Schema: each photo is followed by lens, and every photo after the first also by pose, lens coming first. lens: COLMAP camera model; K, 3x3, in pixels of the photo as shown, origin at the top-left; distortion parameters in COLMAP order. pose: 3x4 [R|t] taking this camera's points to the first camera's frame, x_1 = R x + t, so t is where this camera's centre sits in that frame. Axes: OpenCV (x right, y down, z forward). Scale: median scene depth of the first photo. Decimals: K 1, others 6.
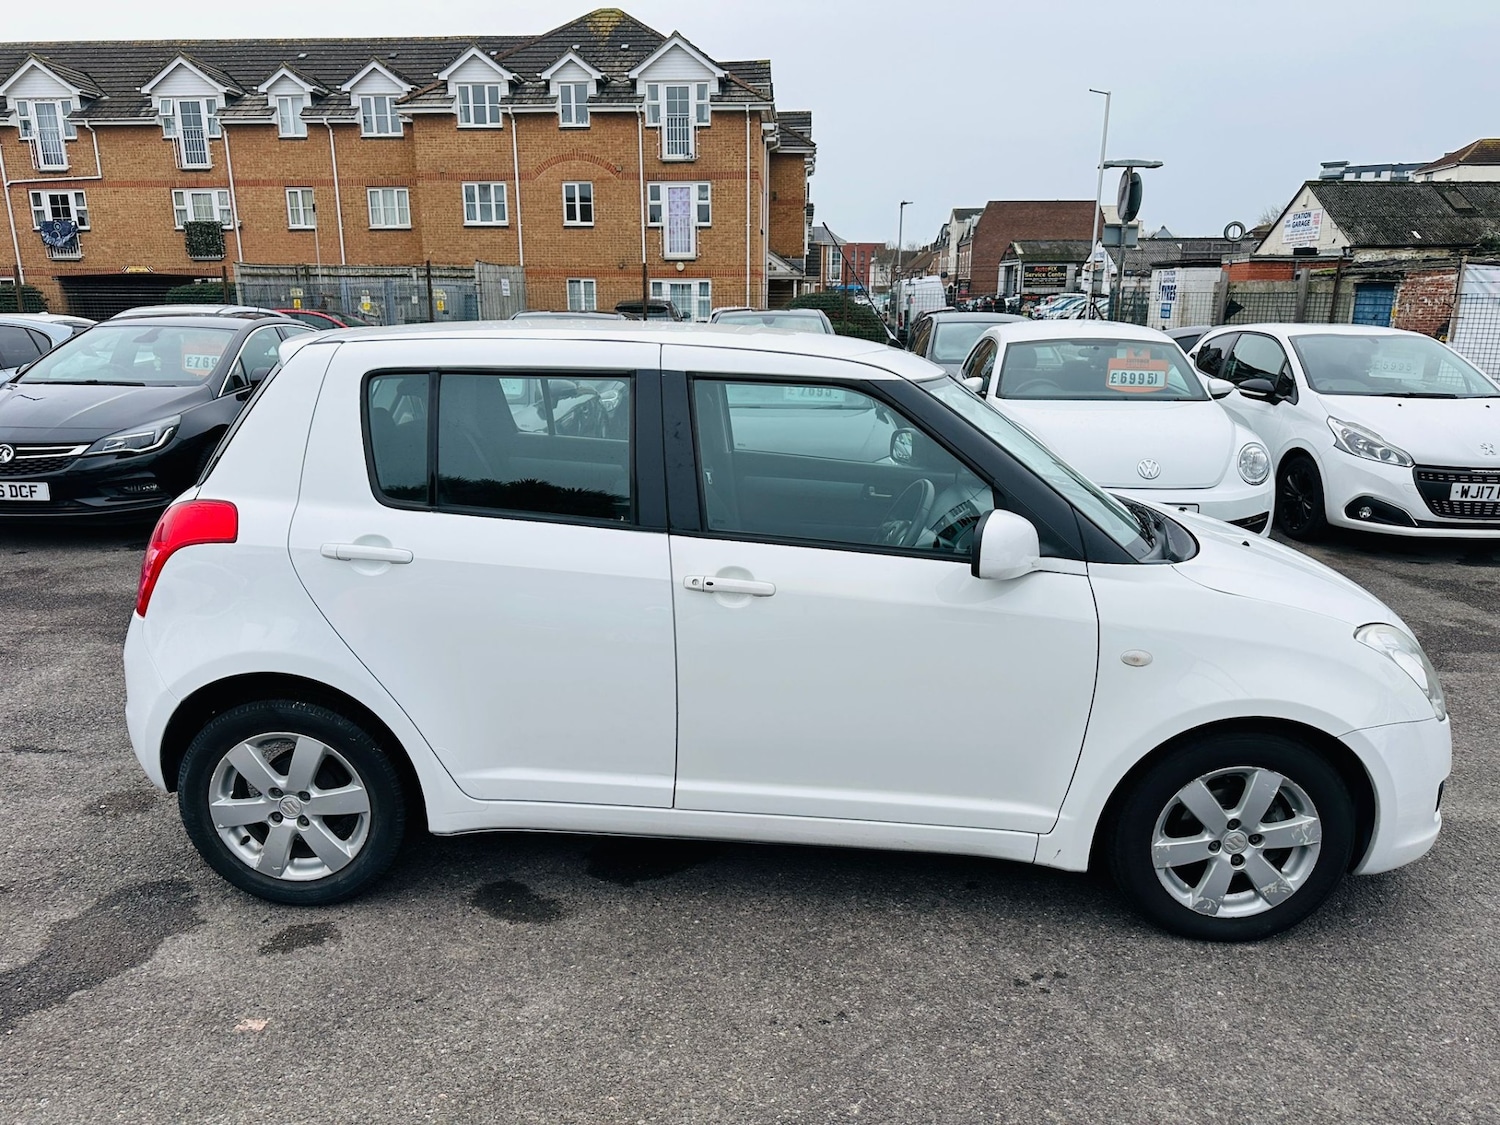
lens RADIAL K [[1080.8, 0, 750.0], [0, 1080.8, 562.5], [0, 0, 1]] dist [0.008002, -0.009857]
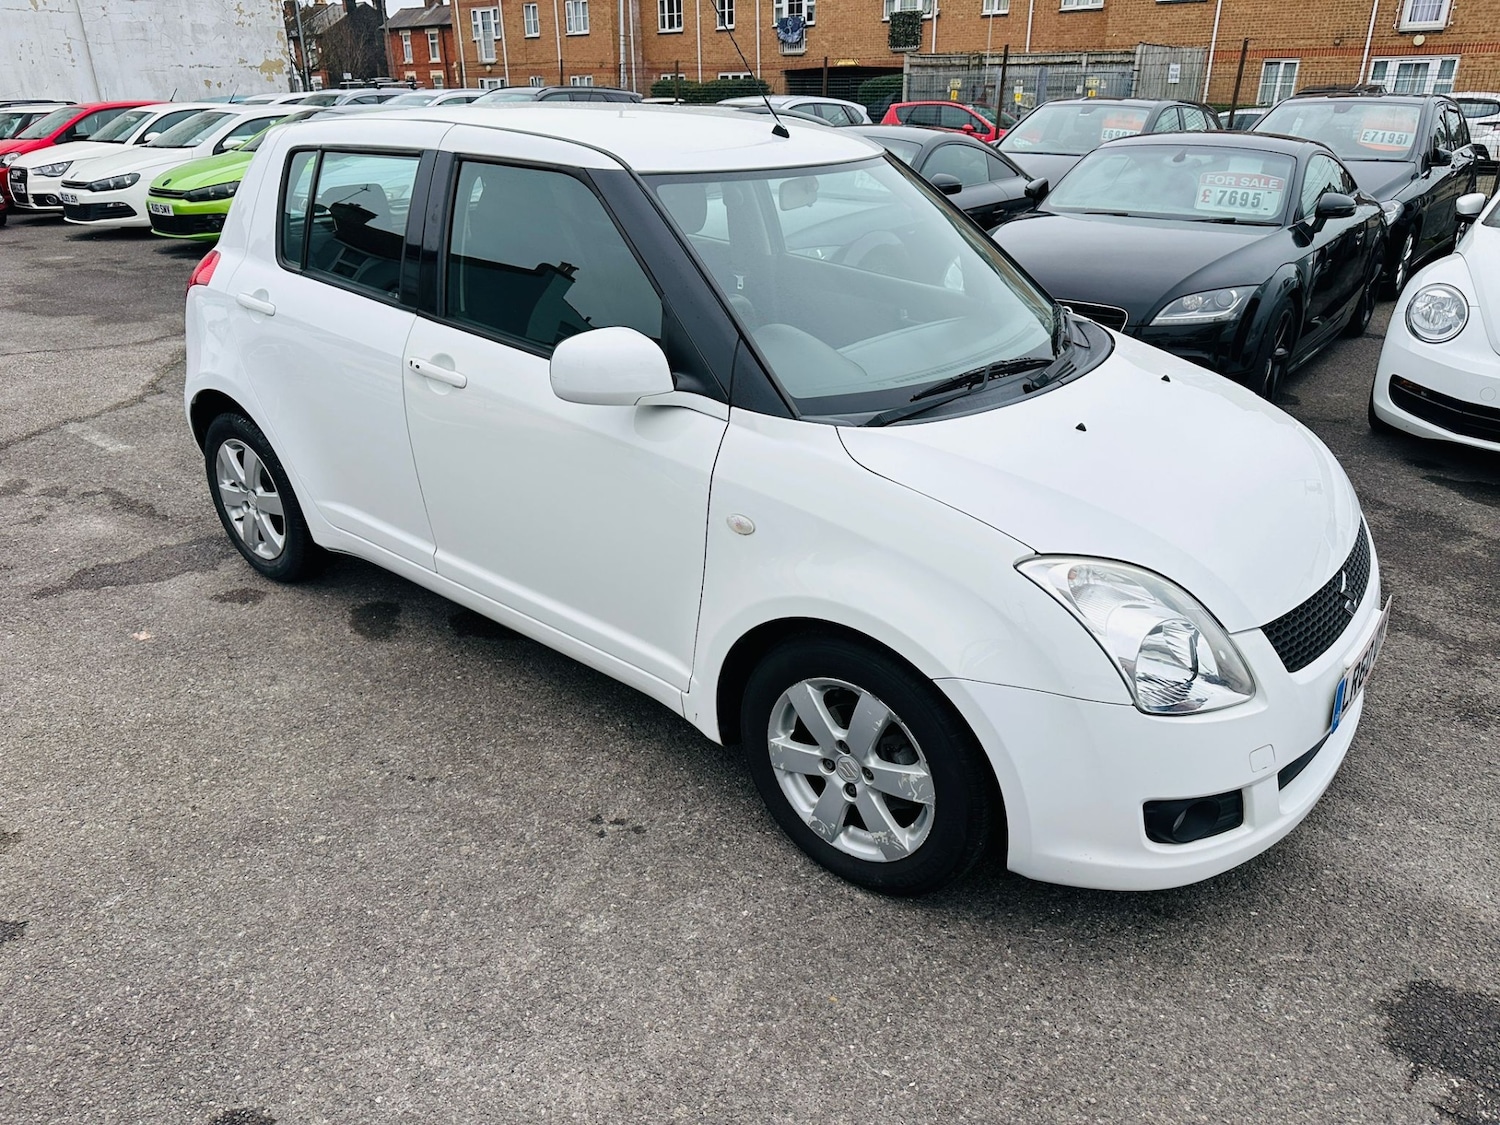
lens RADIAL K [[1106.3, 0, 746.8], [0, 1106.3, 531.3], [0, 0, 1]] dist [0.021070, 0.003938]
pose [[0.793978, 0.219257, -0.567032, 0.086685], [-0.138098, 0.973364, 0.183006, -0.006804], [0.592054, -0.066997, 0.803109, 0.029303]]
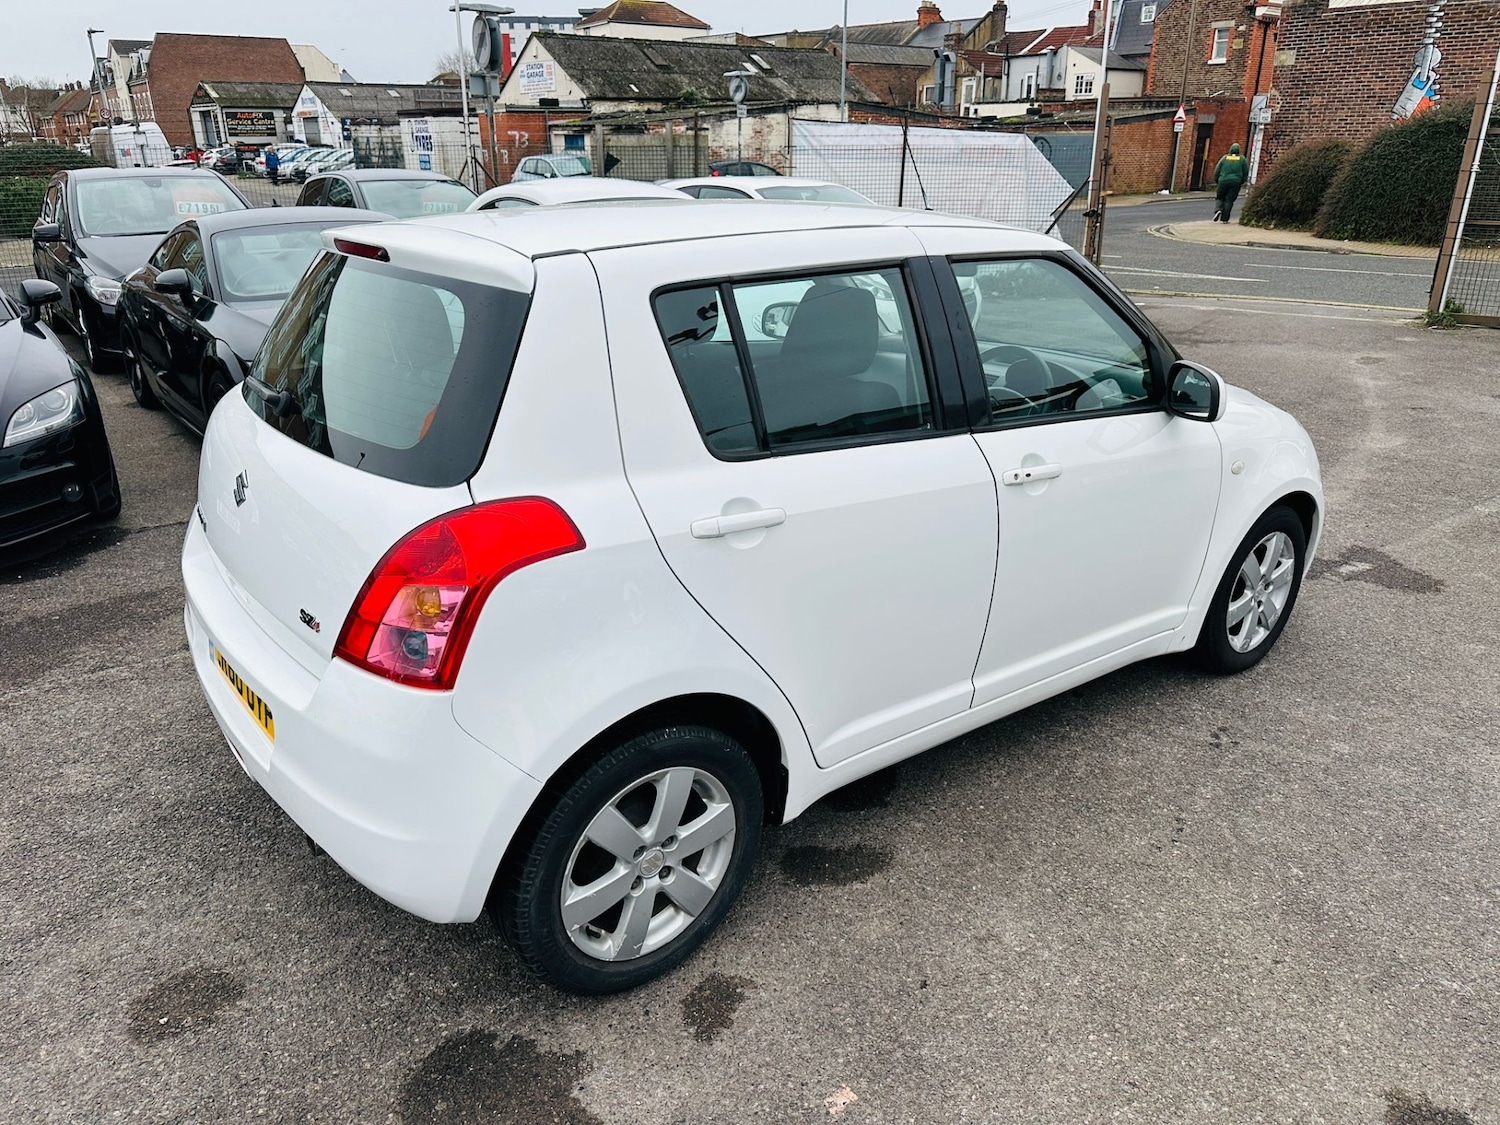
lens RADIAL K [[1070.3, 0, 750.0], [0, 1070.3, 562.5], [0, 0, 1]] dist [0.014002, -0.011437]
pose [[0.761323, -0.241943, 0.601540, -0.083444], [0.161984, 0.969324, 0.184857, -0.012431], [-0.627812, -0.043296, 0.777160, 0.038903]]
